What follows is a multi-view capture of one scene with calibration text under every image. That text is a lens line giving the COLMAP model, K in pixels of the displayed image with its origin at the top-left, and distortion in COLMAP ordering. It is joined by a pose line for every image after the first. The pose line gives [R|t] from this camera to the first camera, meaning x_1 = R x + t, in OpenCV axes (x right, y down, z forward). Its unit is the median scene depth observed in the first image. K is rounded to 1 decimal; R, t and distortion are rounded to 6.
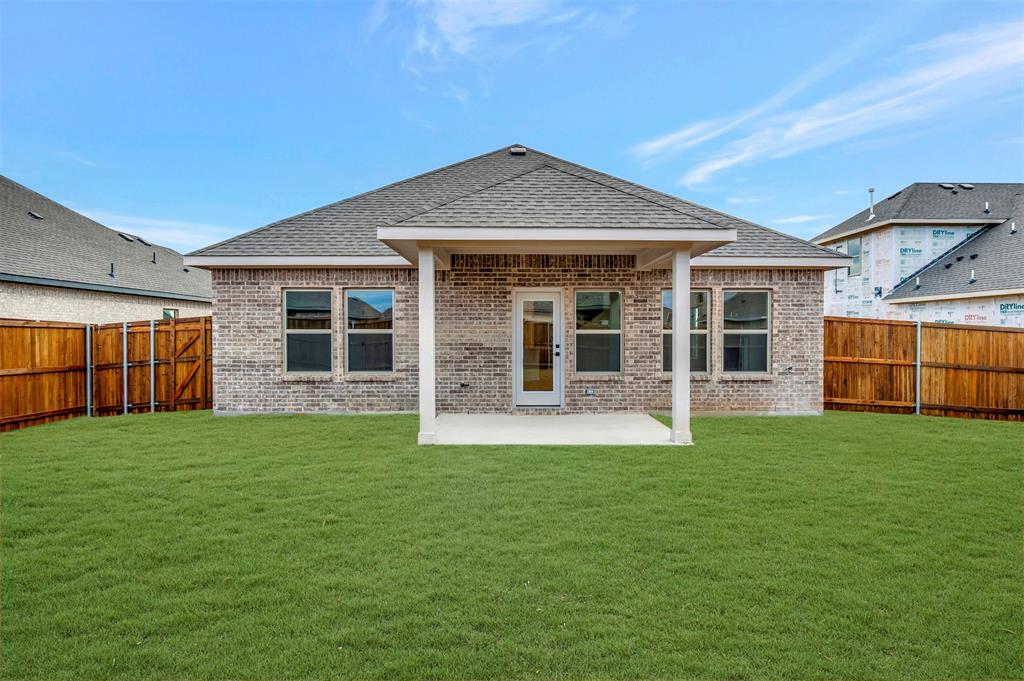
lens RADIAL K [[561.7, 0, 512.0], [0, 561.7, 340.4], [0, 0, 1]] dist [-0.000041, -0.000008]
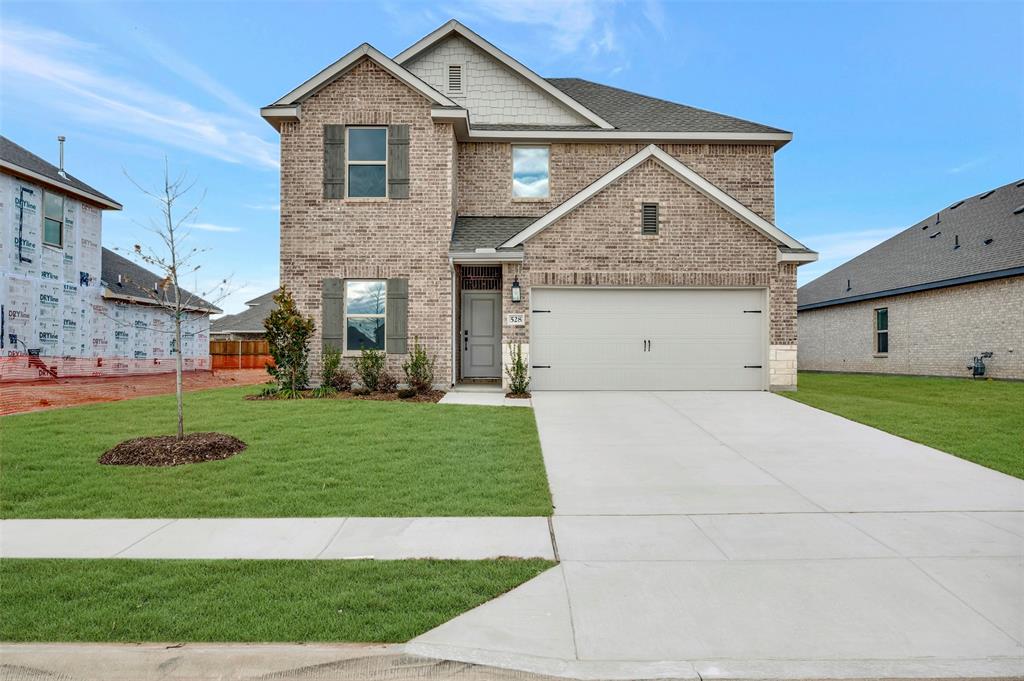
lens RADIAL K [[648.0, 0, 513.2], [0, 648.0, 342.0], [0, 0, 1]] dist [0.000007, 0.000002]
pose [[-0.999976, 0.001389, 0.006849, 0.011744], [0.001302, 0.999919, -0.012697, 0.006282], [-0.006866, -0.012688, -0.999896, 0.719486]]
